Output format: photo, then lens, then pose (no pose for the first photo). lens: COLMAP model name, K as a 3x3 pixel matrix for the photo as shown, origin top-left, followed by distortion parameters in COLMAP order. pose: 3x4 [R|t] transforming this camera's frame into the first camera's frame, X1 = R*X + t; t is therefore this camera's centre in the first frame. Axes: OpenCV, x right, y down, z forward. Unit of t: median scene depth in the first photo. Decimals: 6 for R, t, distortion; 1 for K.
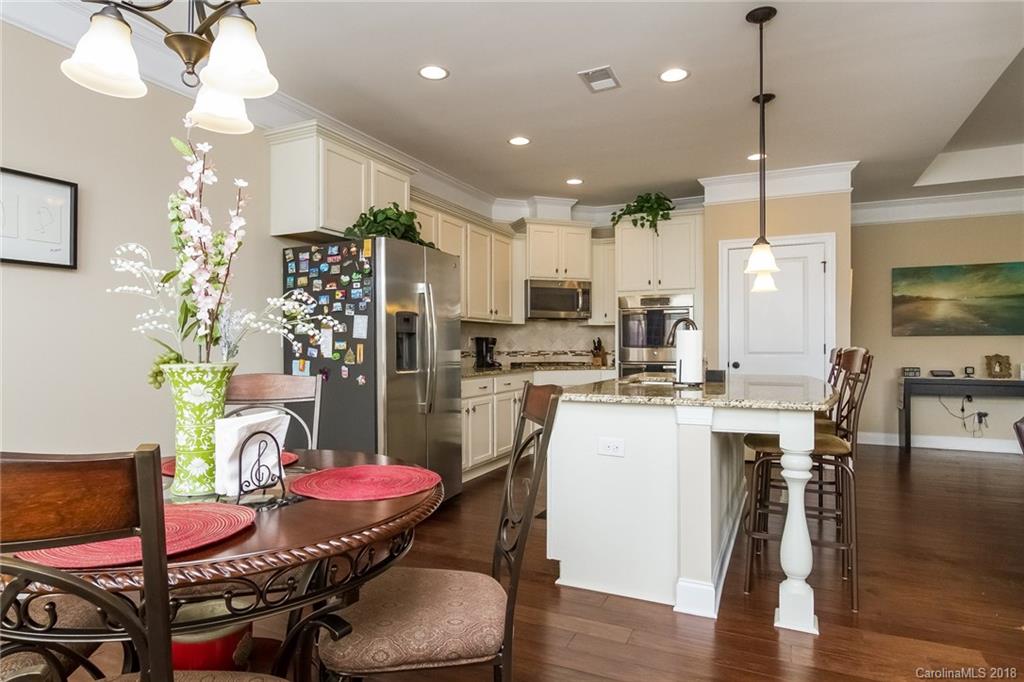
lens RADIAL K [[588.3, 0, 490.7], [0, 588.3, 347.1], [0, 0, 1]] dist [-0.013063, 0.001556]
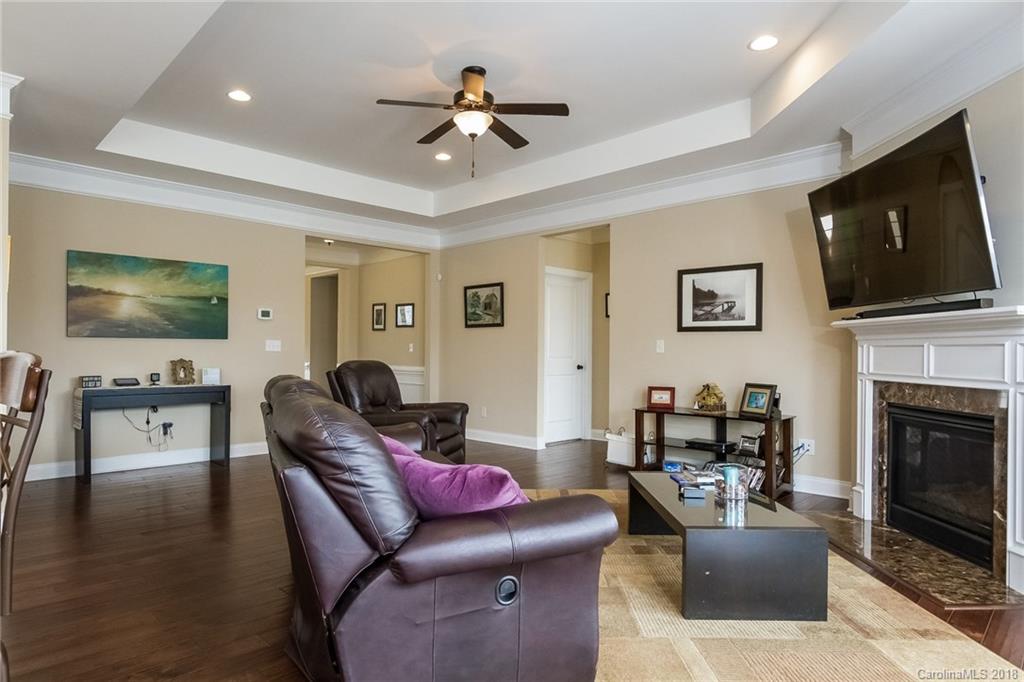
lens RADIAL K [[598.4, 0, 502.5], [0, 598.4, 353.6], [0, 0, 1]] dist [-0.016306, 0.001198]
pose [[0.321531, -0.001189, 0.946898, 0.129820], [-0.003459, 0.999991, 0.002431, -0.000148], [-0.946893, -0.004057, 0.321524, 0.204457]]
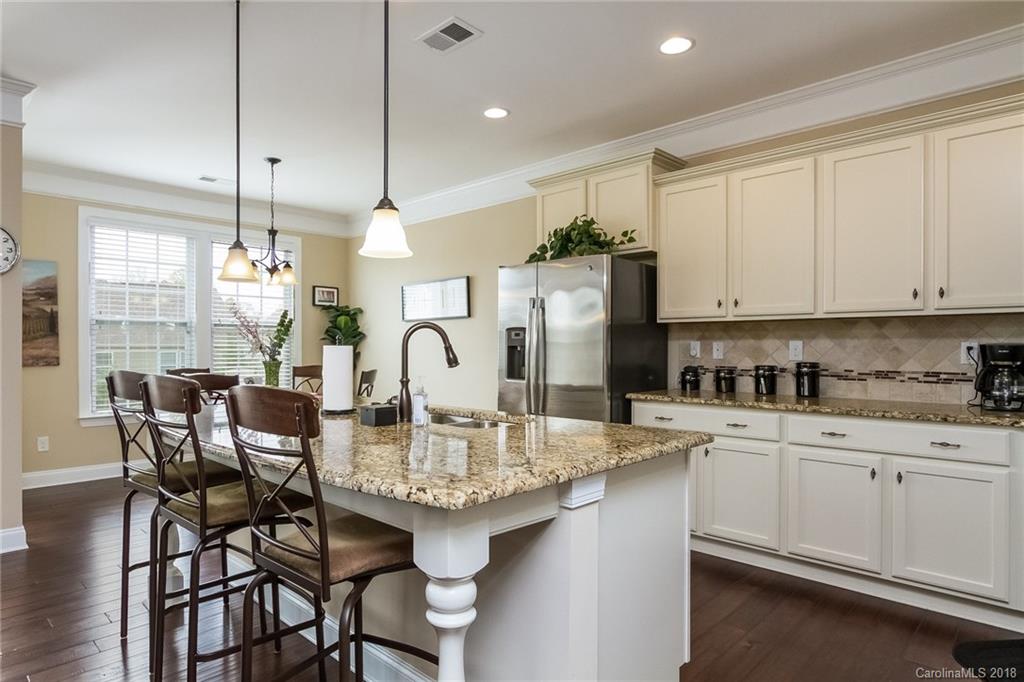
lens RADIAL K [[588.3, 0, 491.3], [0, 588.3, 346.9], [0, 0, 1]] dist [-0.013063, 0.001556]
pose [[-0.315454, 0.002535, -0.948937, 0.544816], [-0.000961, 0.999995, 0.002991, -0.015433], [0.948940, 0.001855, -0.315450, 0.759598]]
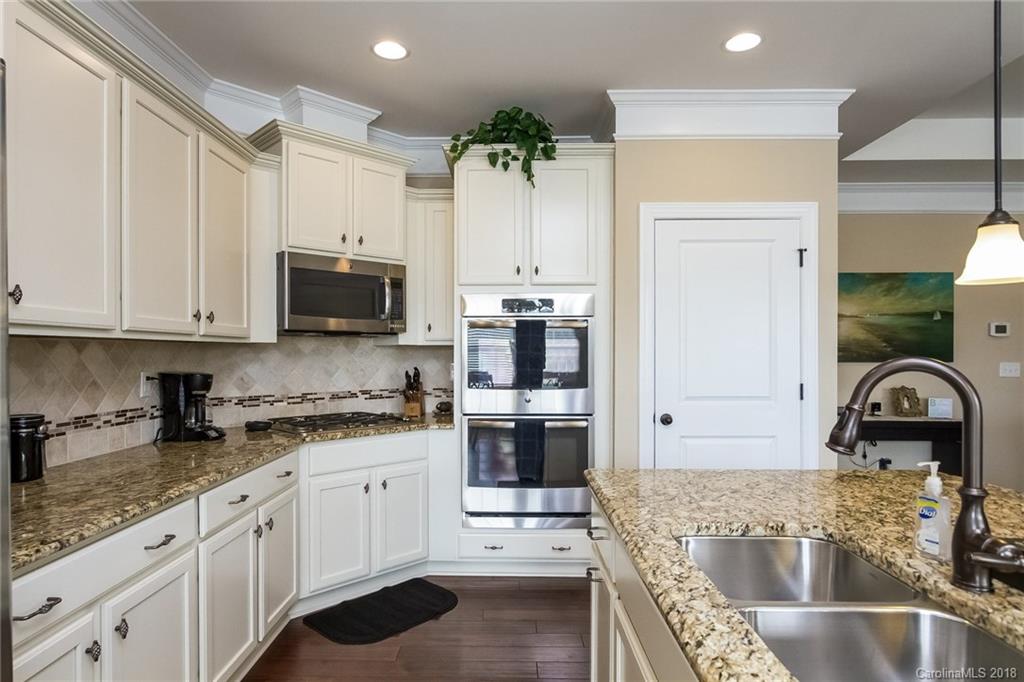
lens RADIAL K [[588.3, 0, 488.4], [0, 588.3, 352.6], [0, 0, 1]] dist [-0.013063, 0.001556]
pose [[0.908379, 0.001626, 0.418144, 0.013919], [-0.001009, 0.999998, -0.001696, -0.031313], [-0.418146, 0.001119, 0.908379, 0.498126]]
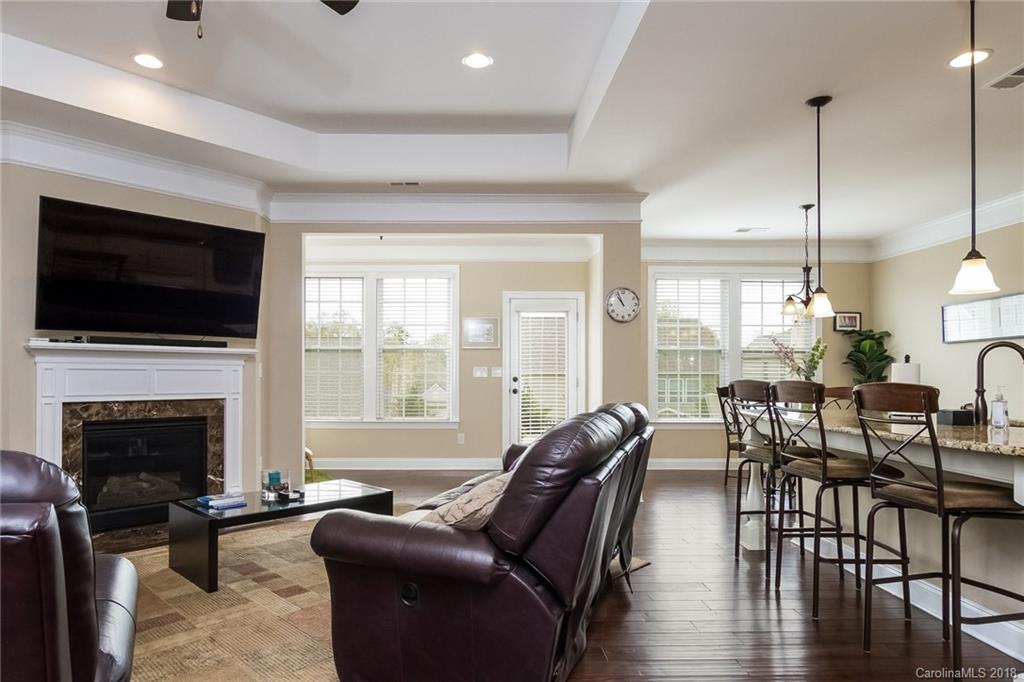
lens RADIAL K [[588.3, 0, 482.9], [0, 588.3, 371.5], [0, 0, 1]] dist [-0.013063, 0.001556]
pose [[-0.894013, -0.003247, -0.448029, 0.743423], [-0.003010, 0.999995, -0.001240, -0.006118], [0.448031, 0.000241, -0.894018, 0.816993]]
